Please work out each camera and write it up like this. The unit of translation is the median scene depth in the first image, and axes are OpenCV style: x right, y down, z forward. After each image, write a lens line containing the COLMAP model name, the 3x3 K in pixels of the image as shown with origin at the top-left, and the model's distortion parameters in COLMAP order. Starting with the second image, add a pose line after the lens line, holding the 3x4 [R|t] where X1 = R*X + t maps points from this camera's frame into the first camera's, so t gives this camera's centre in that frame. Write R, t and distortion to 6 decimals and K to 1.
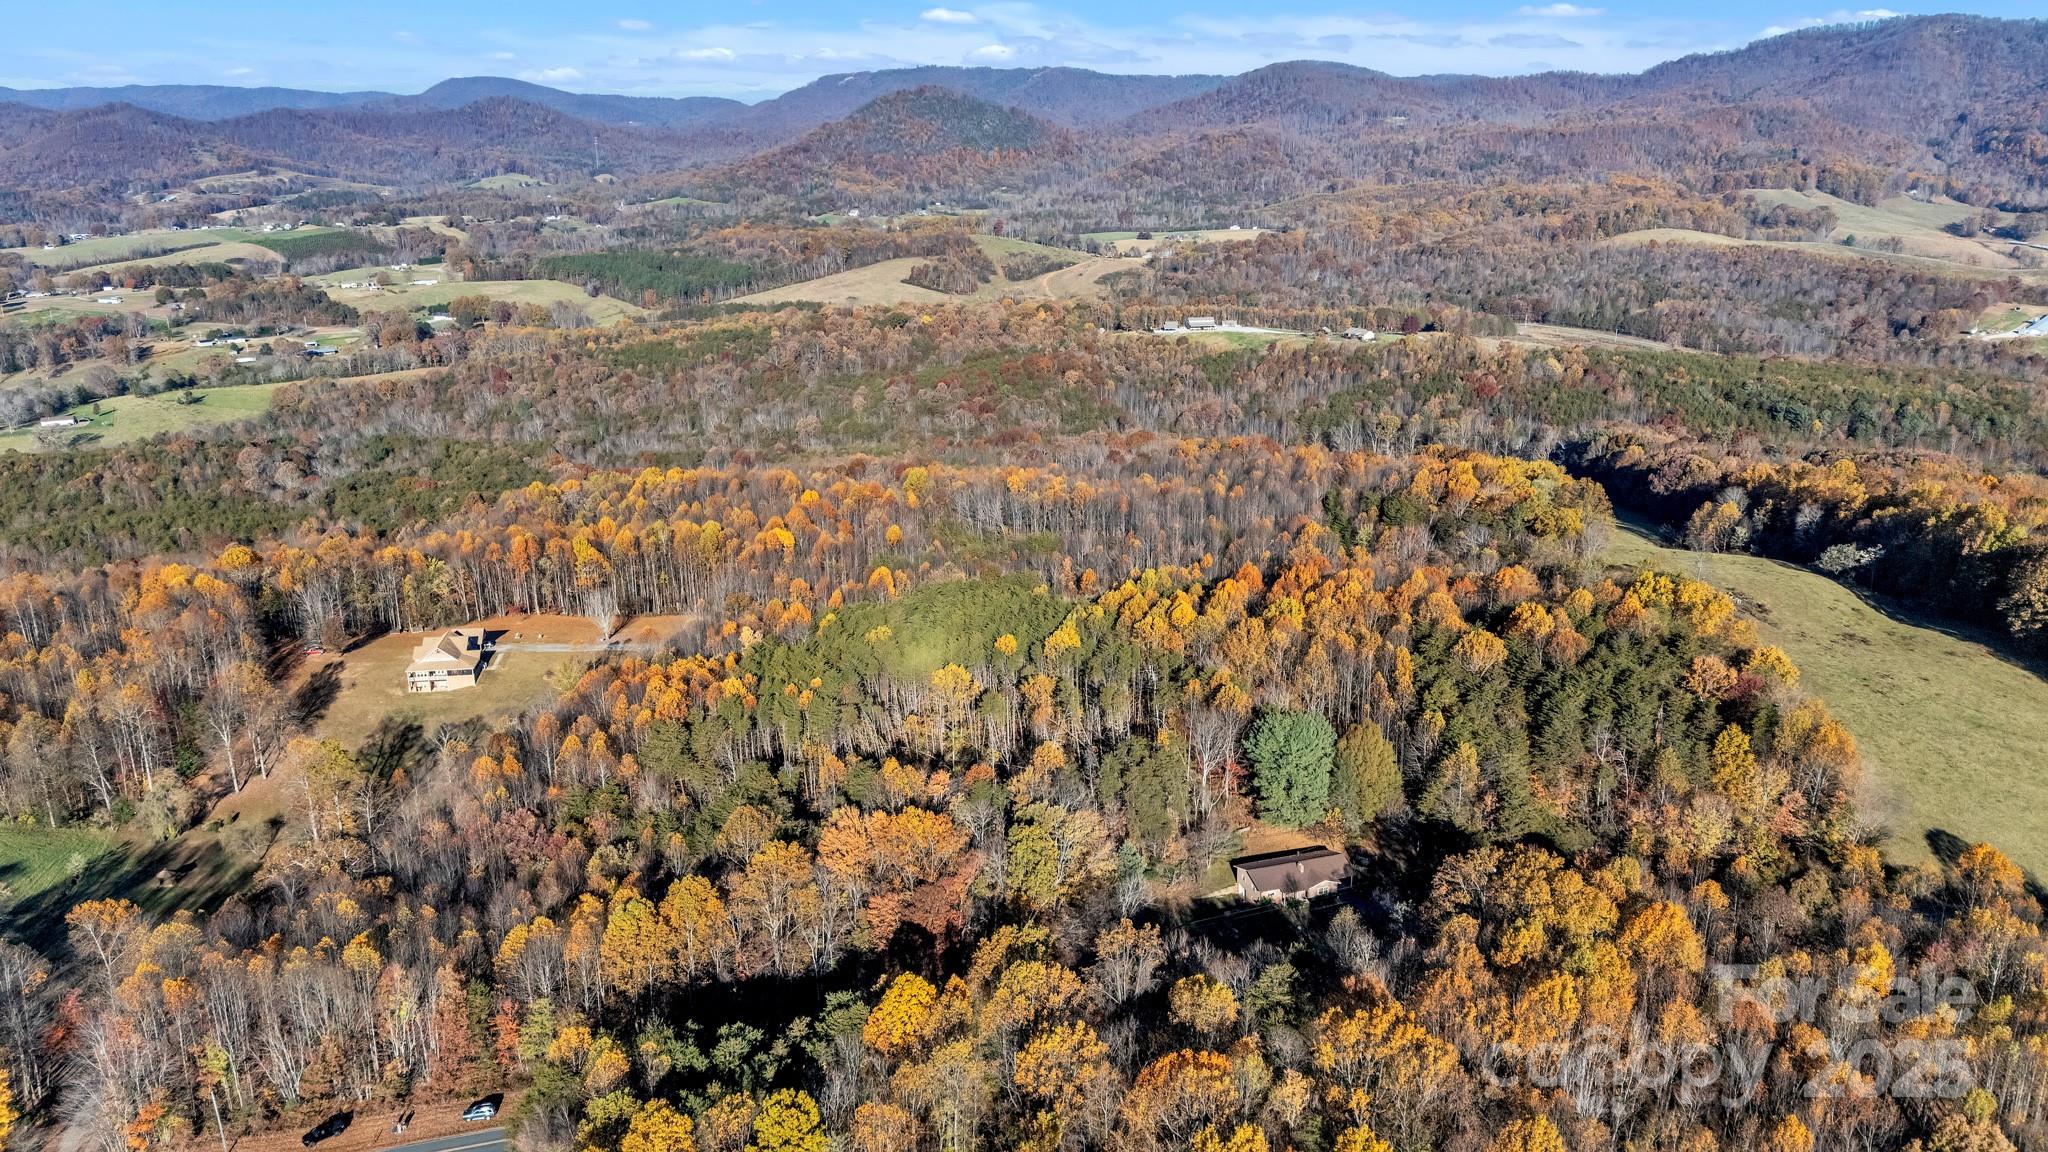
lens RADIAL K [[1529.9, 0, 1041.8], [0, 1529.9, 640.6], [0, 0, 1]] dist [0.082820, -0.087161]
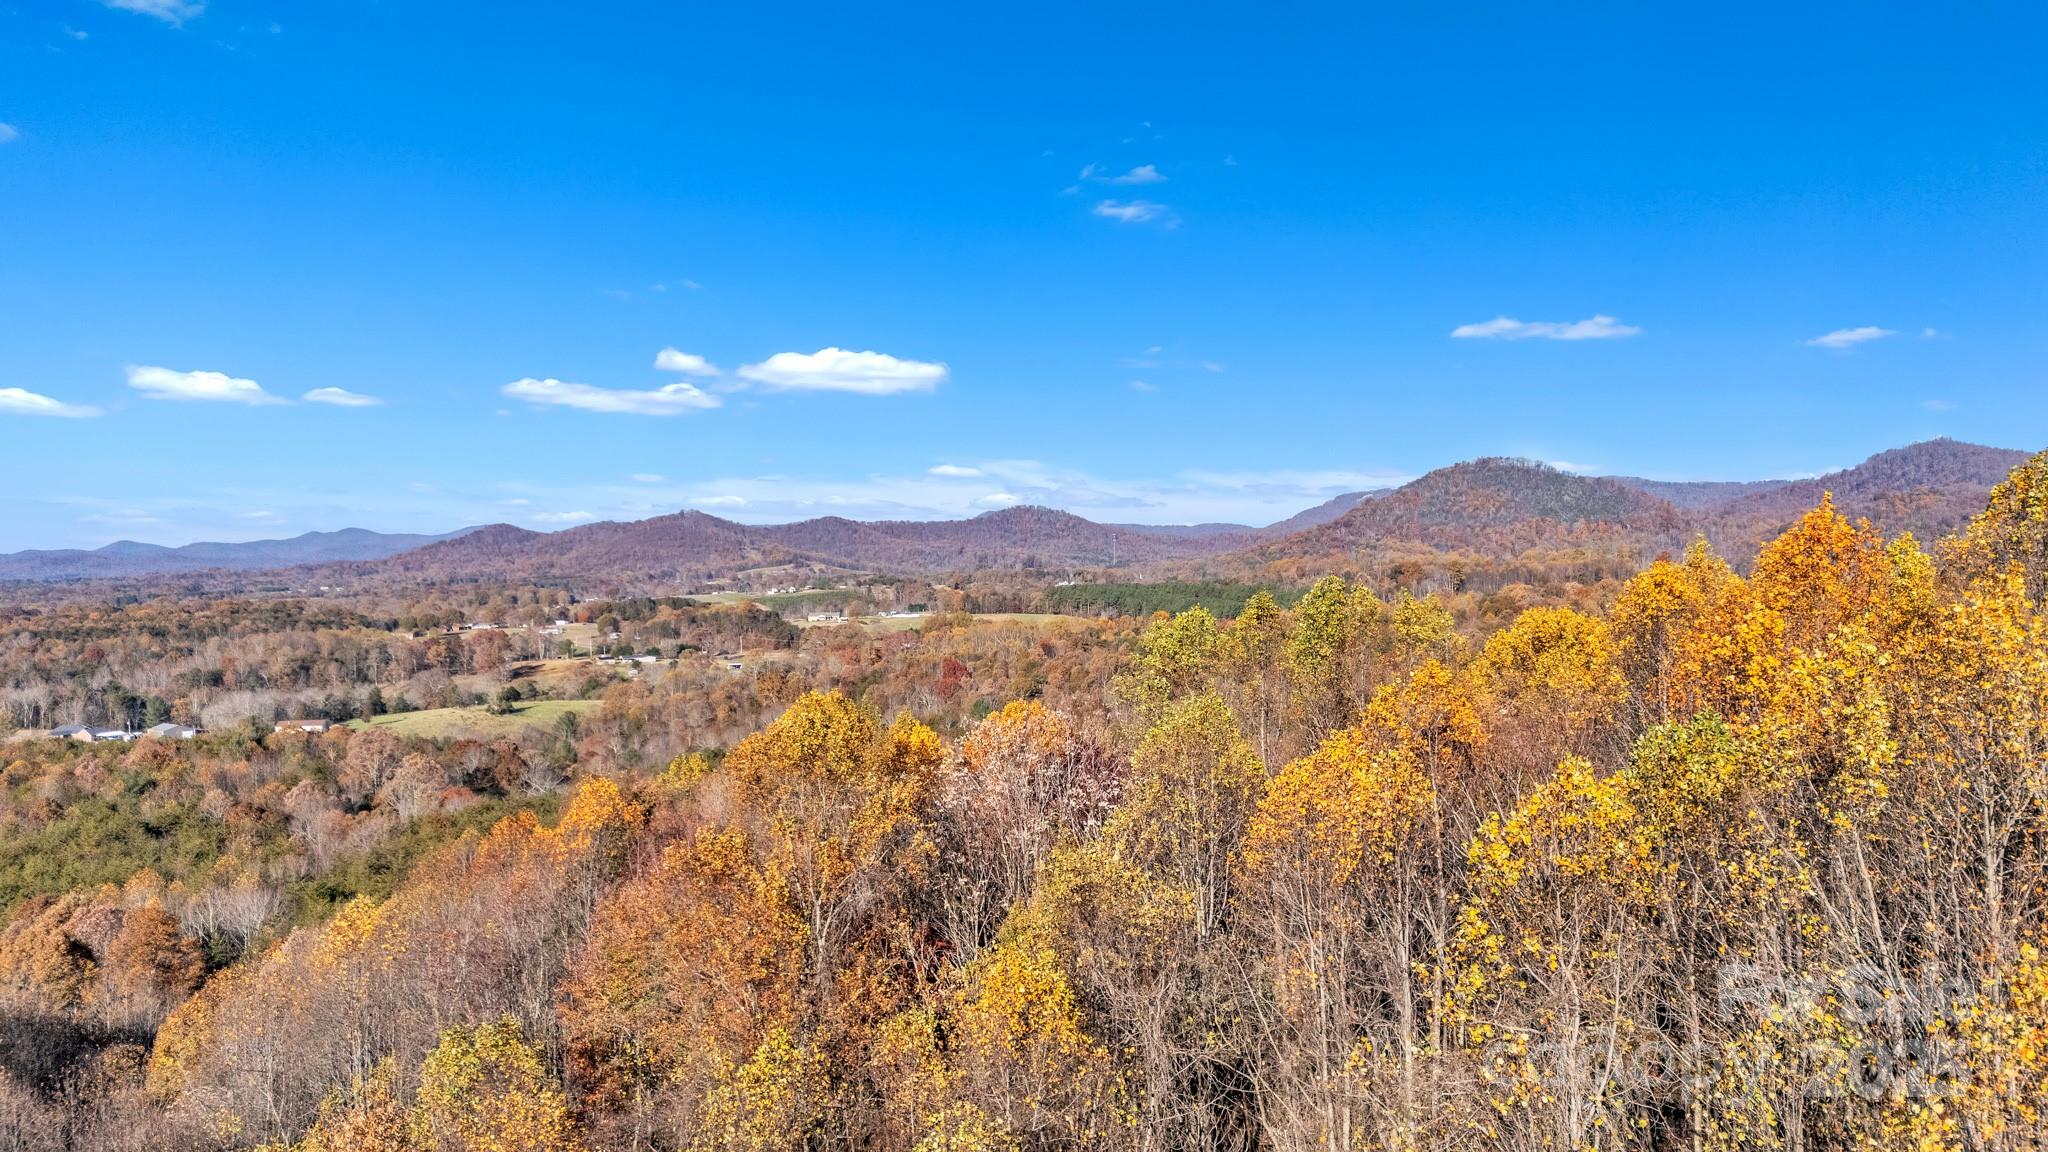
lens RADIAL K [[1529.9, 0, 1012.0], [0, 1529.9, 574.8], [0, 0, 1]] dist [0.082820, -0.087161]
pose [[0.945684, -0.004410, -0.325059, -0.087637], [-0.097825, 0.949702, -0.297483, -0.023227], [0.310021, 0.313124, 0.897686, 0.293787]]
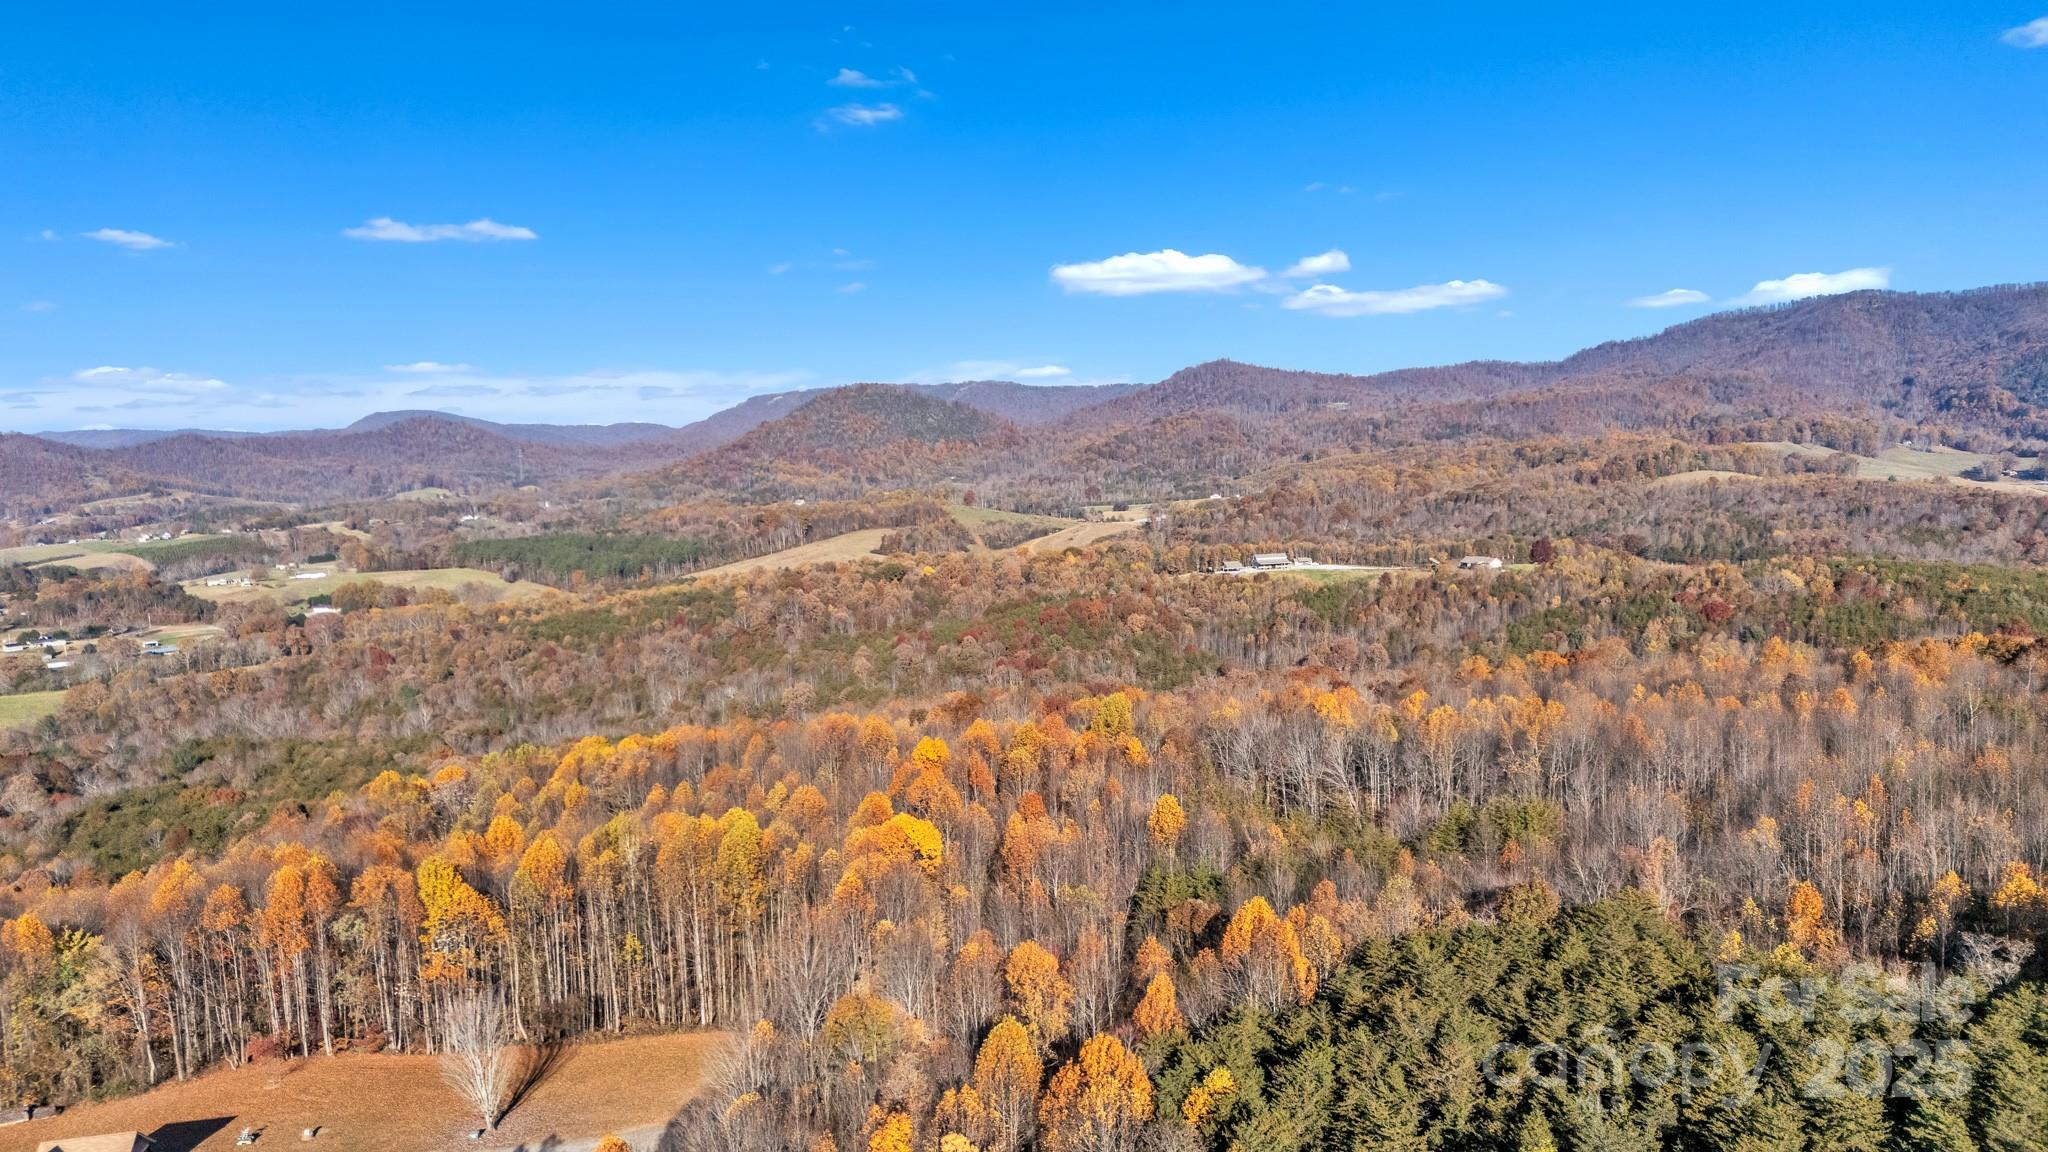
lens RADIAL K [[1529.9, 0, 1051.2], [0, 1529.9, 601.2], [0, 0, 1]] dist [0.082820, -0.087161]
pose [[0.997555, -0.037608, 0.058904, -0.038709], [0.049699, 0.974324, -0.219595, -0.008788], [-0.049133, 0.221985, 0.973811, 0.141474]]
